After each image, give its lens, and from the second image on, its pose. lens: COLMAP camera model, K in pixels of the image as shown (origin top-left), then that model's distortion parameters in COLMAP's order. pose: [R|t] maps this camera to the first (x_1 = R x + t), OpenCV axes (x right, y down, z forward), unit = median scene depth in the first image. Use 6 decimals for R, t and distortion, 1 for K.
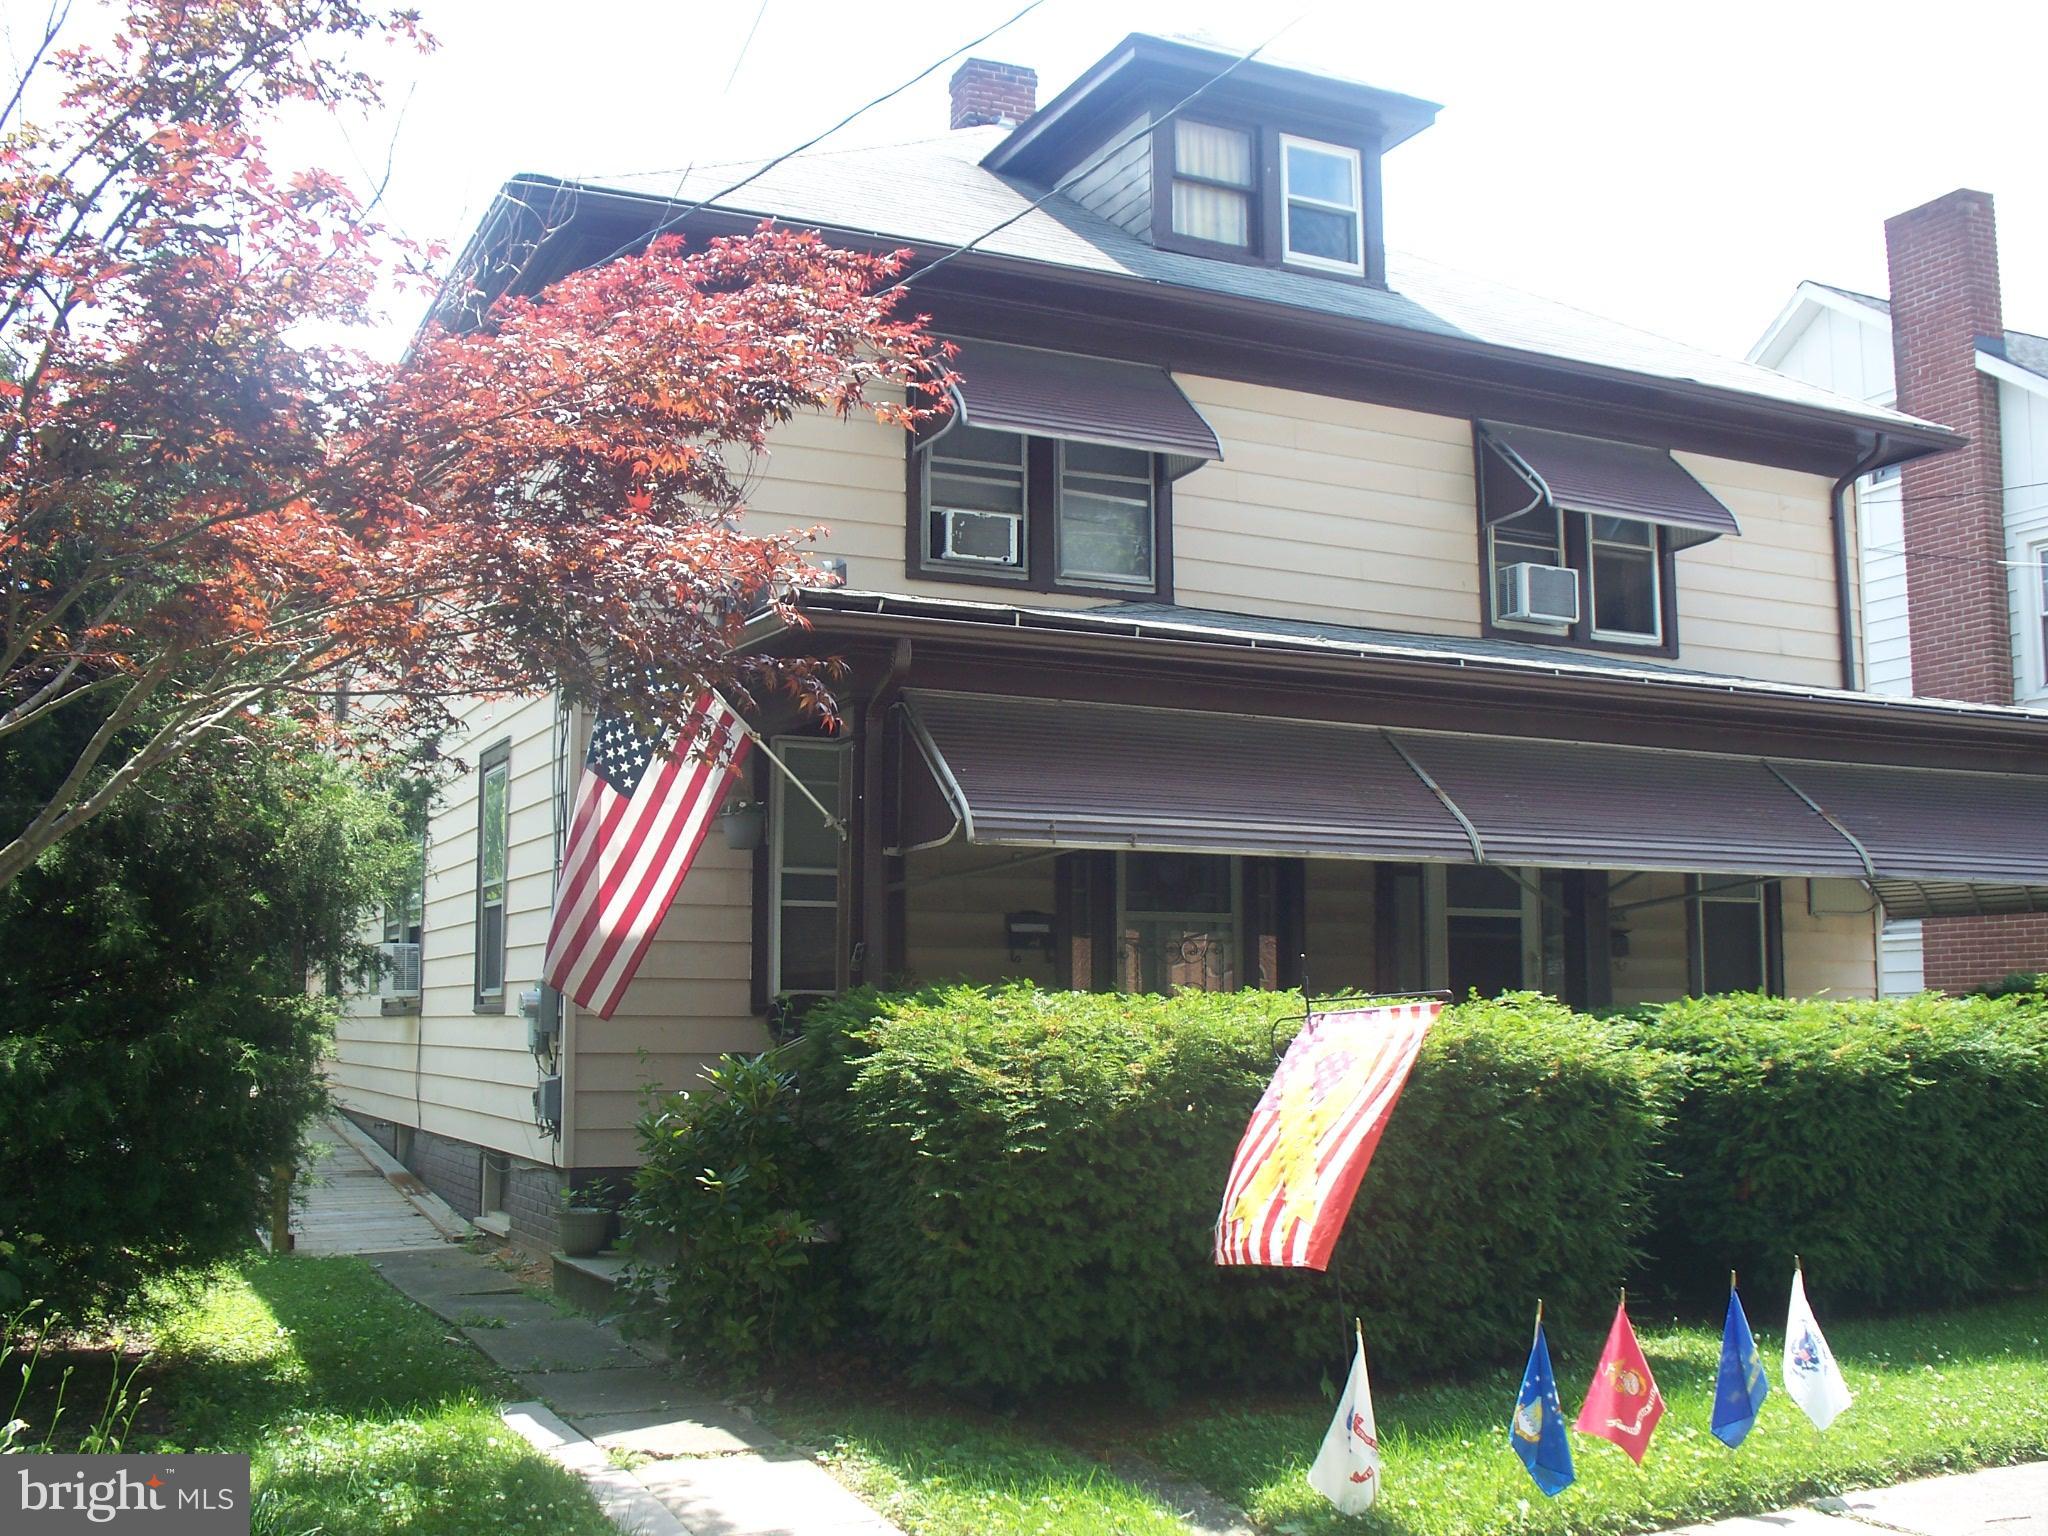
lens RADIAL K [[2178.0, 0, 1017.4], [0, 2178.0, 791.8], [0, 0, 1]] dist [-0.214108, 0.240319]
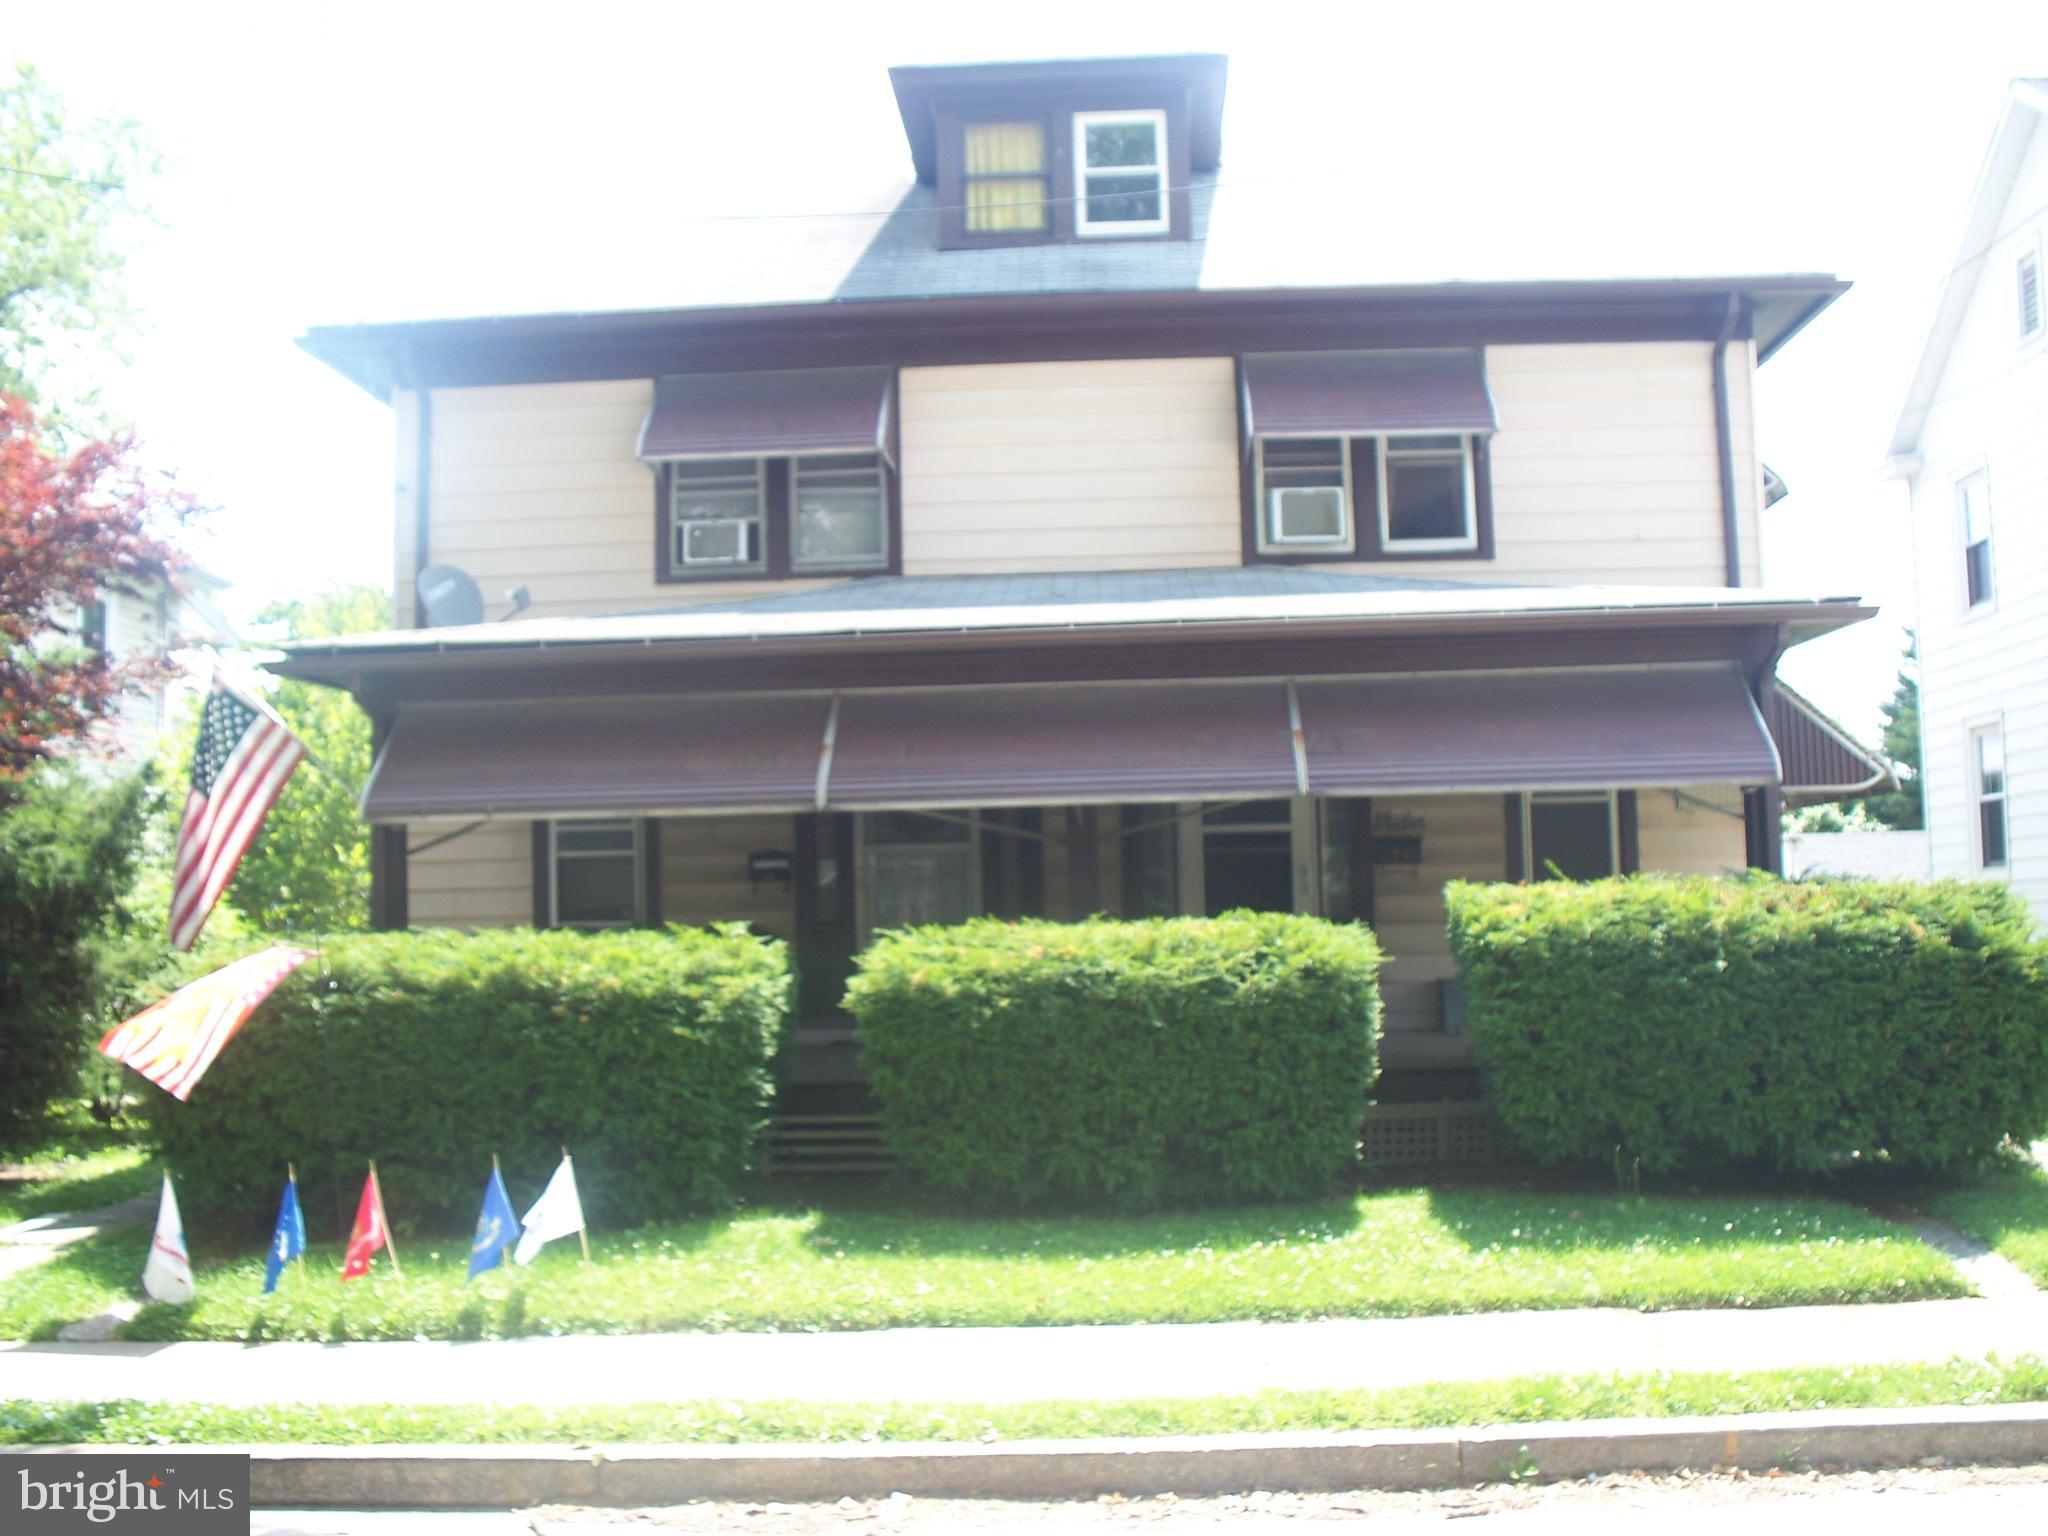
lens RADIAL K [[2178.0, 0, 1017.4], [0, 2178.0, 791.8], [0, 0, 1]] dist [-0.214108, 0.240319]
pose [[0.878497, -0.053430, -0.474751, 0.628353], [0.076976, 0.996573, 0.030282, -0.002568], [0.471506, -0.063147, 0.879599, 0.016001]]
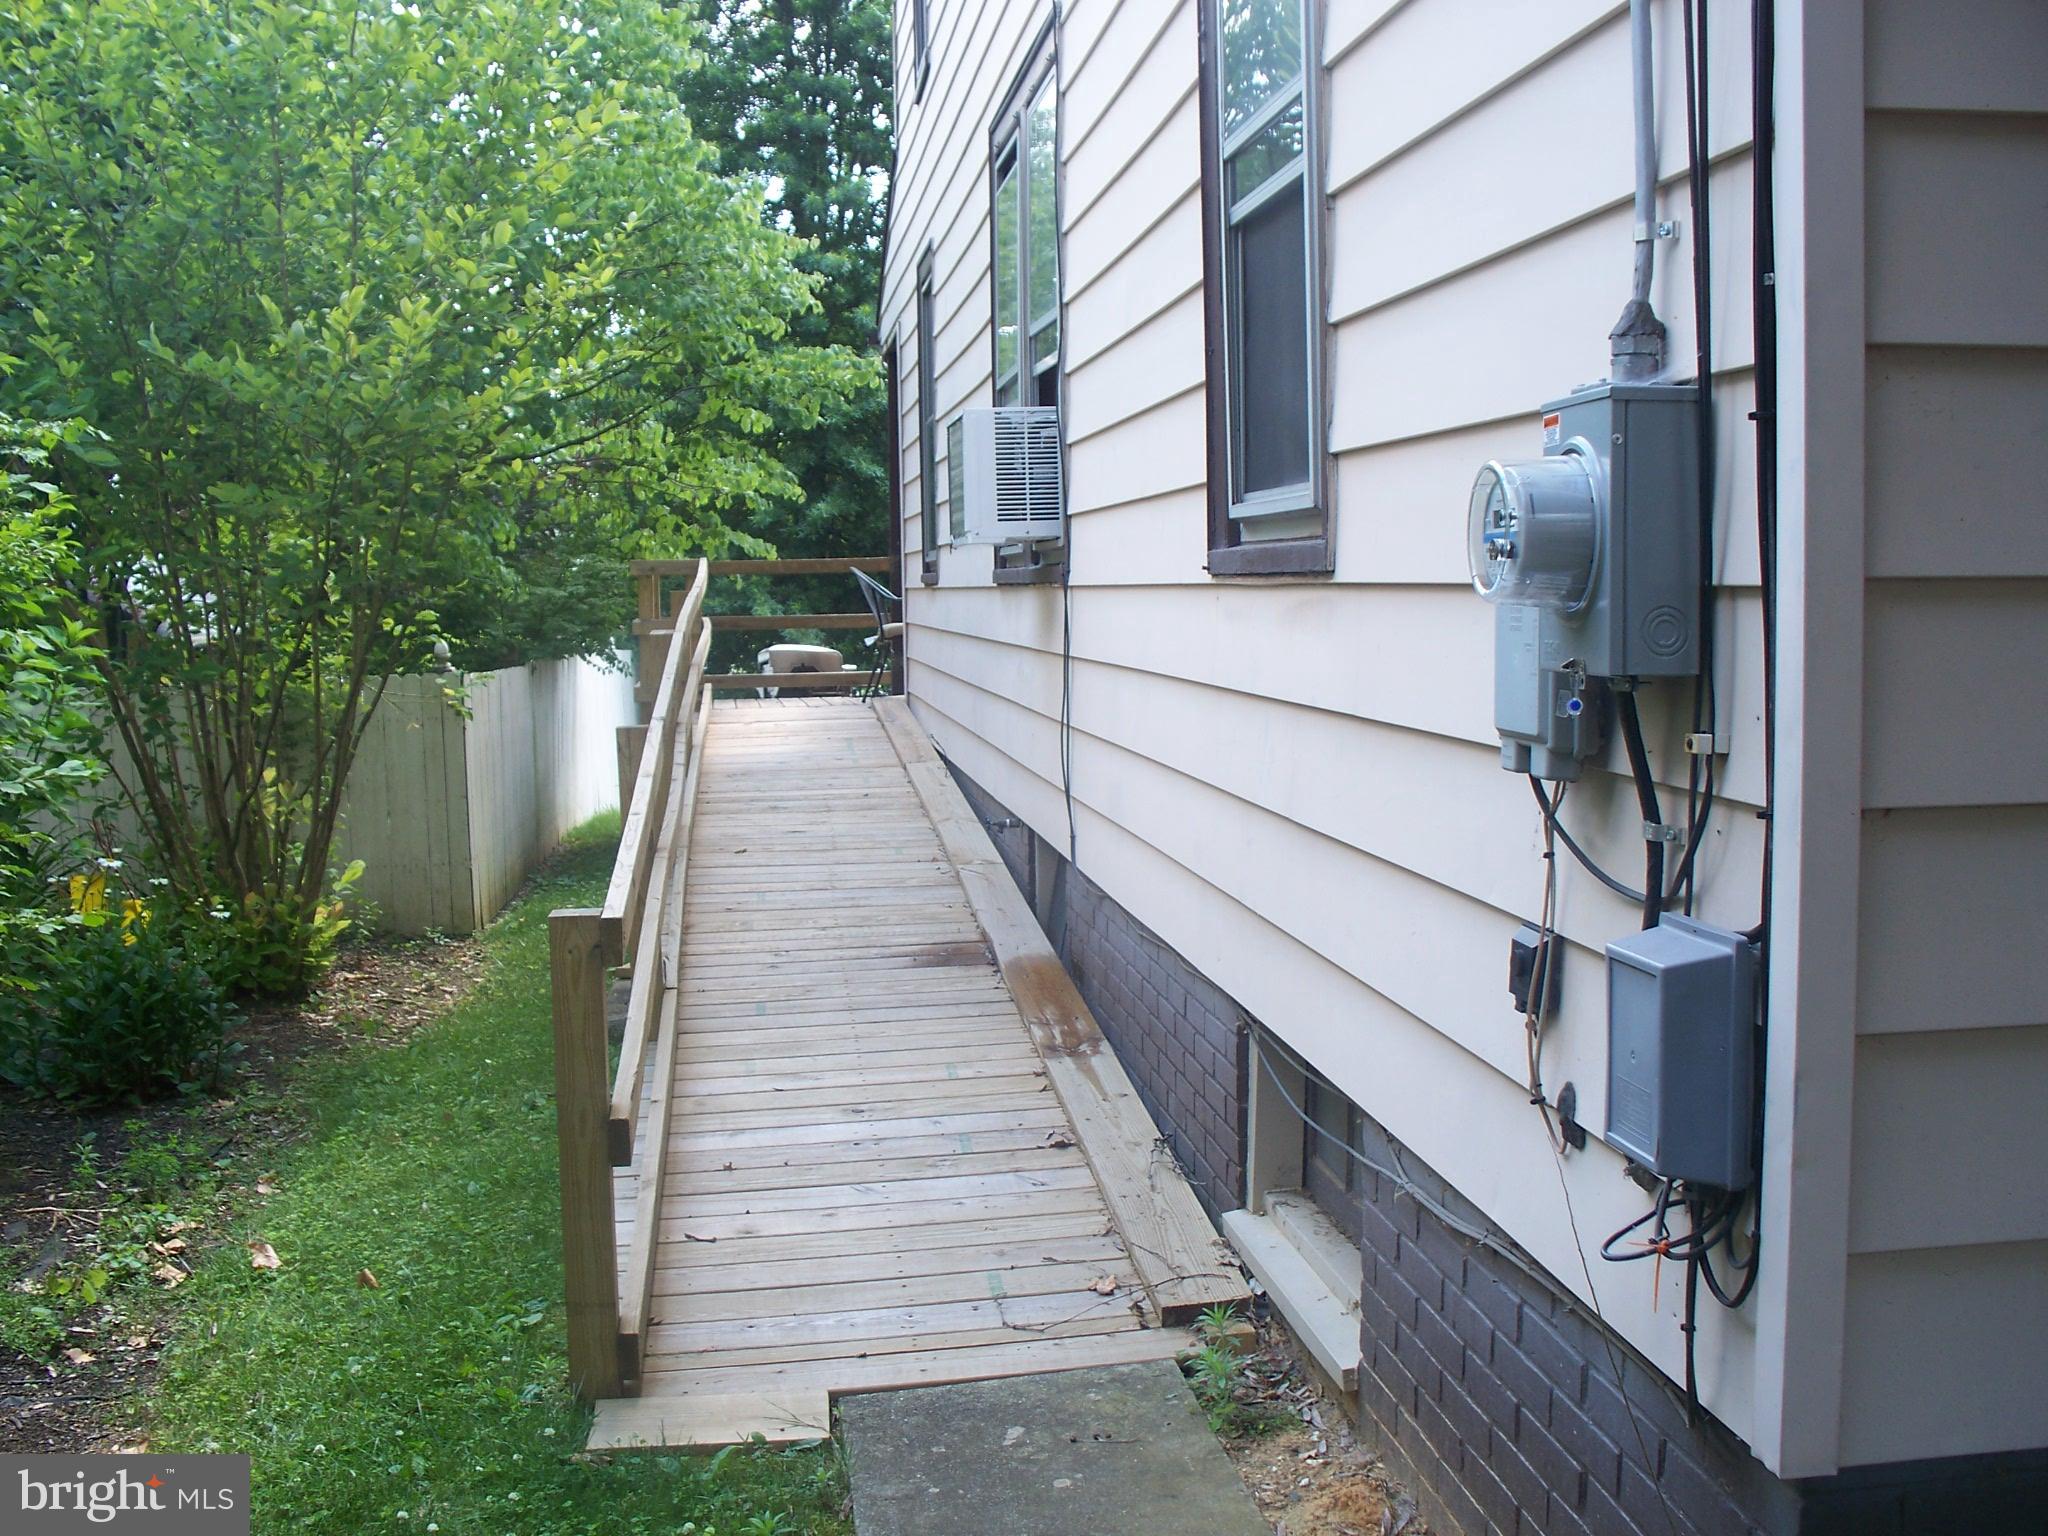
lens RADIAL K [[2178.0, 0, 1017.4], [0, 2178.0, 791.8], [0, 0, 1]] dist [-0.214108, 0.240319]
pose [[0.949079, 0.011702, -0.314821, -0.175805], [0.053122, 0.979056, 0.196537, 0.068892], [0.310528, -0.203253, 0.928580, 0.675742]]
